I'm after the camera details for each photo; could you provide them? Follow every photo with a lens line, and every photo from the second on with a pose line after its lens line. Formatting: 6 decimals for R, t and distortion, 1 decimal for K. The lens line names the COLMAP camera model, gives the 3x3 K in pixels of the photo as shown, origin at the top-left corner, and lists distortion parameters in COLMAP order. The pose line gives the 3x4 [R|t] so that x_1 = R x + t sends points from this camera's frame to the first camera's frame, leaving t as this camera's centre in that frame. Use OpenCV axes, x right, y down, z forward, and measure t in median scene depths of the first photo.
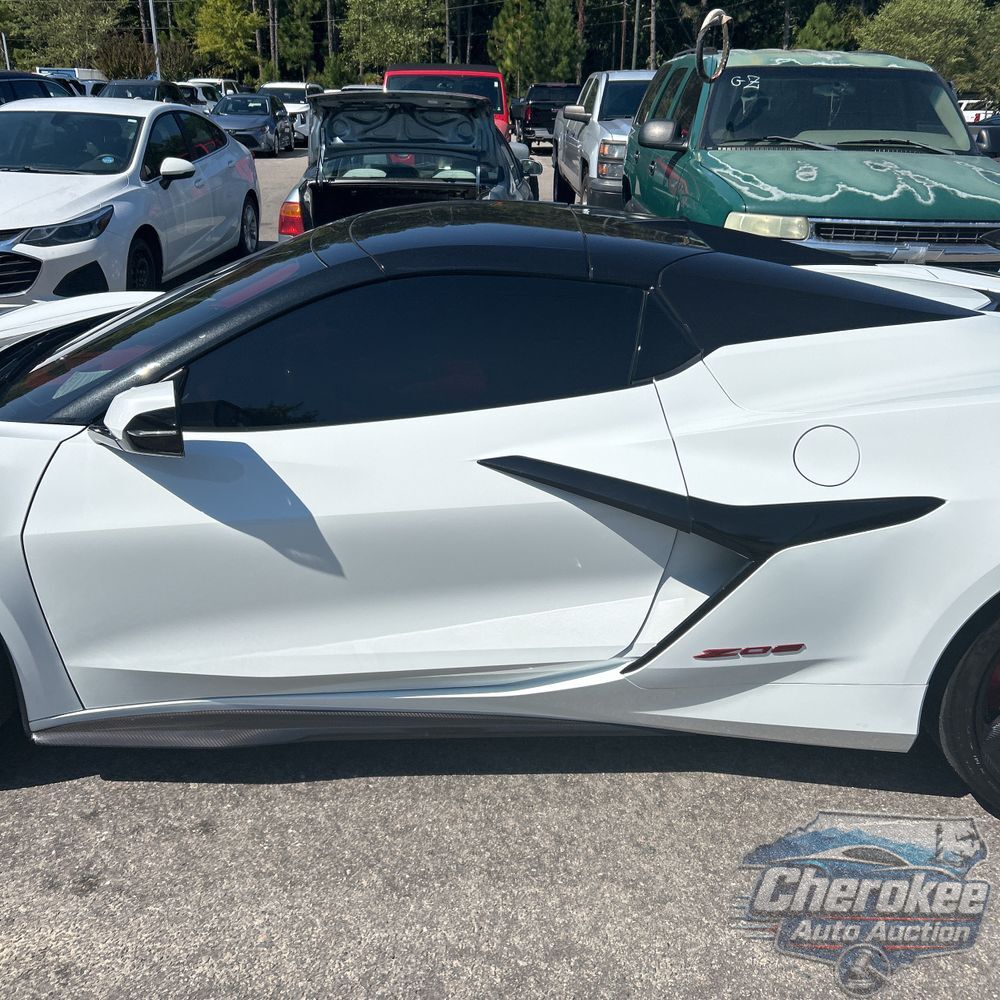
lens RADIAL K [[981.8, 0, 500.0], [0, 981.8, 500.0], [0, 0, 1]] dist [0.032688, -0.033828]
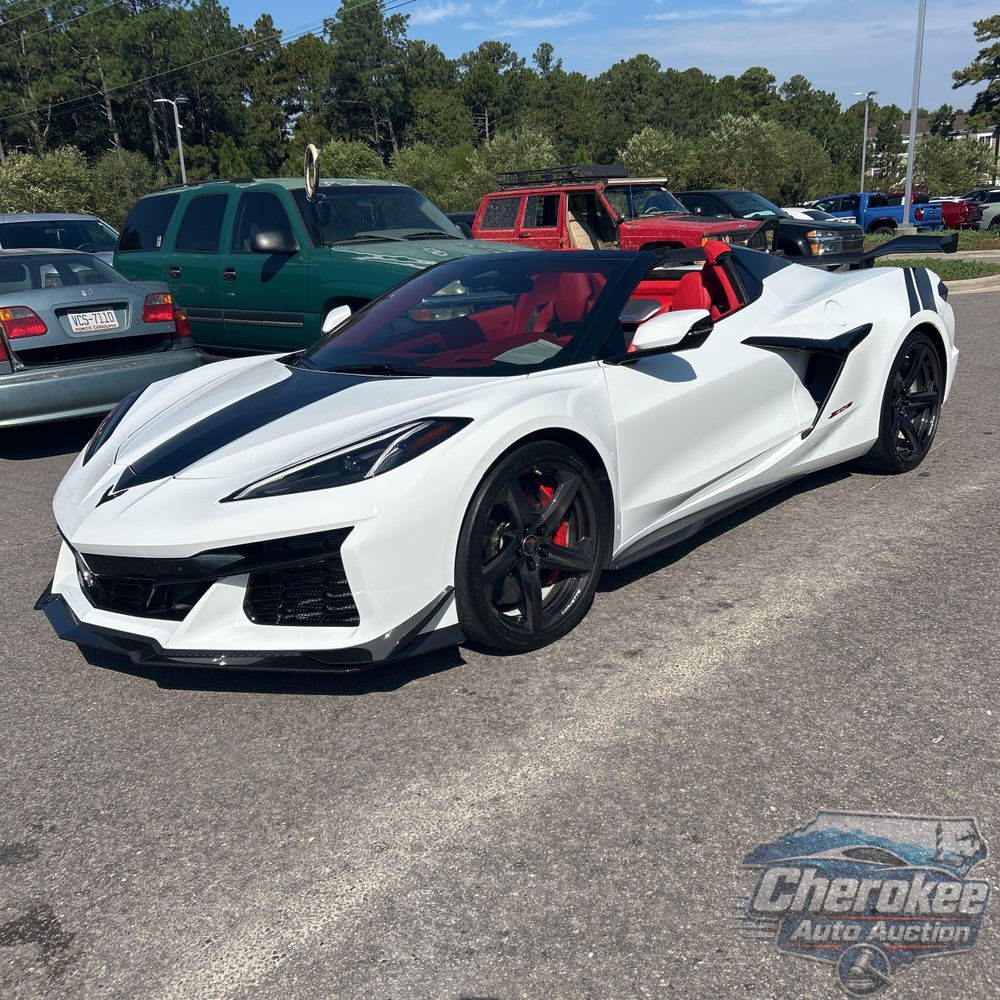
lens RADIAL K [[965.4, 0, 500.0], [0, 965.4, 500.0], [0, 0, 1]] dist [0.018263, -0.015285]
pose [[0.685551, -0.249616, 0.683894, -0.539714], [0.337095, 0.941453, 0.005711, 0.024551], [-0.645280, 0.226622, 0.729559, 0.001287]]
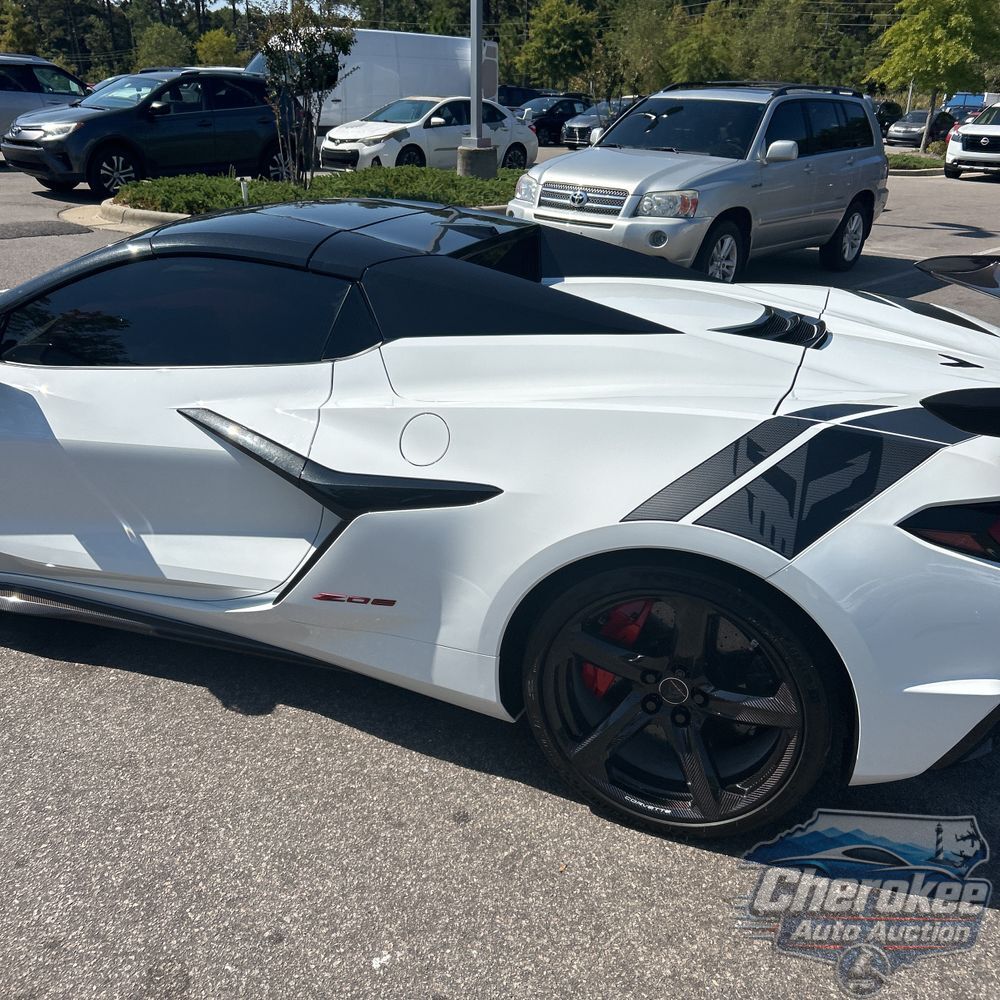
lens RADIAL K [[981.8, 0, 500.0], [0, 981.8, 500.0], [0, 0, 1]] dist [0.032688, -0.033828]
pose [[0.943885, 0.138723, -0.299730, 0.235771], [-0.138440, 0.990120, 0.022291, -0.003744], [0.299861, 0.020455, 0.953764, -0.017575]]
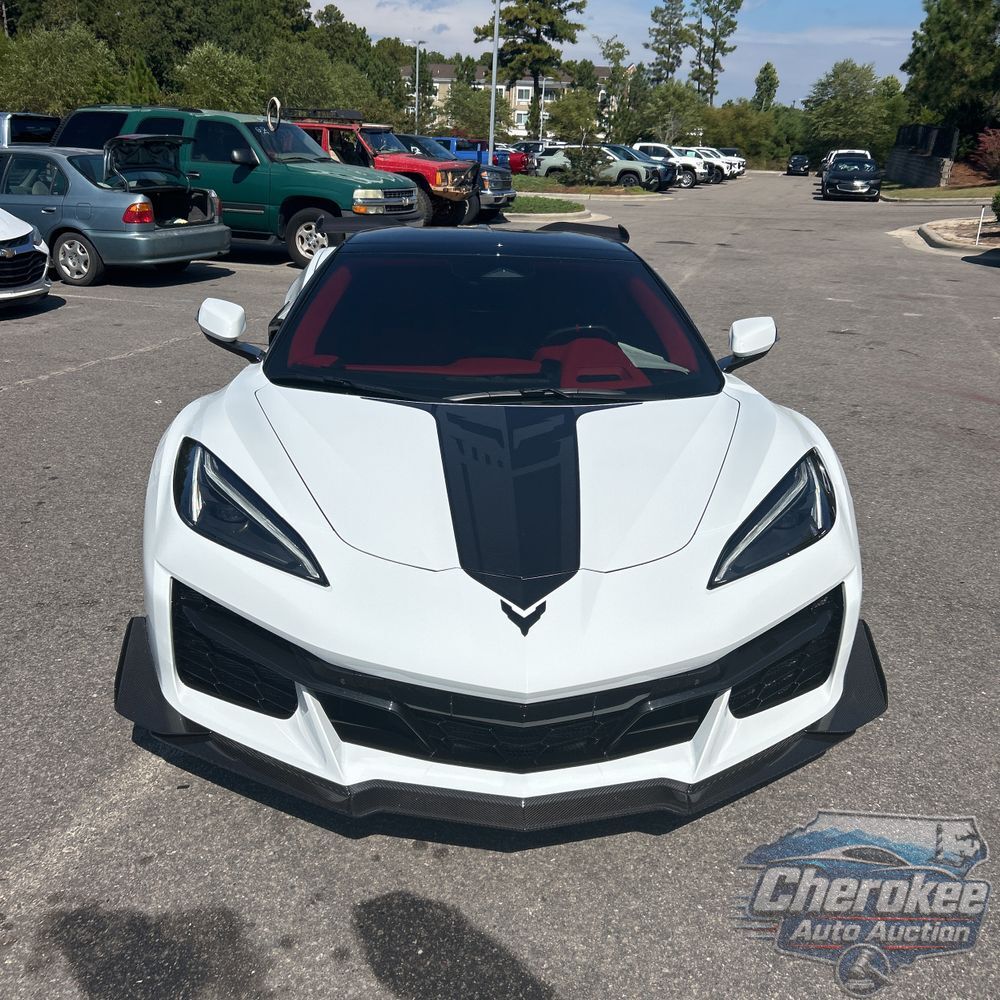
lens RADIAL K [[981.8, 0, 500.0], [0, 981.8, 500.0], [0, 0, 1]] dist [0.032688, -0.033828]
pose [[0.292035, -0.332691, 0.896679, -1.597542], [0.338425, 0.912837, 0.228466, -0.029329], [-0.894530, 0.236738, 0.379171, -0.017257]]
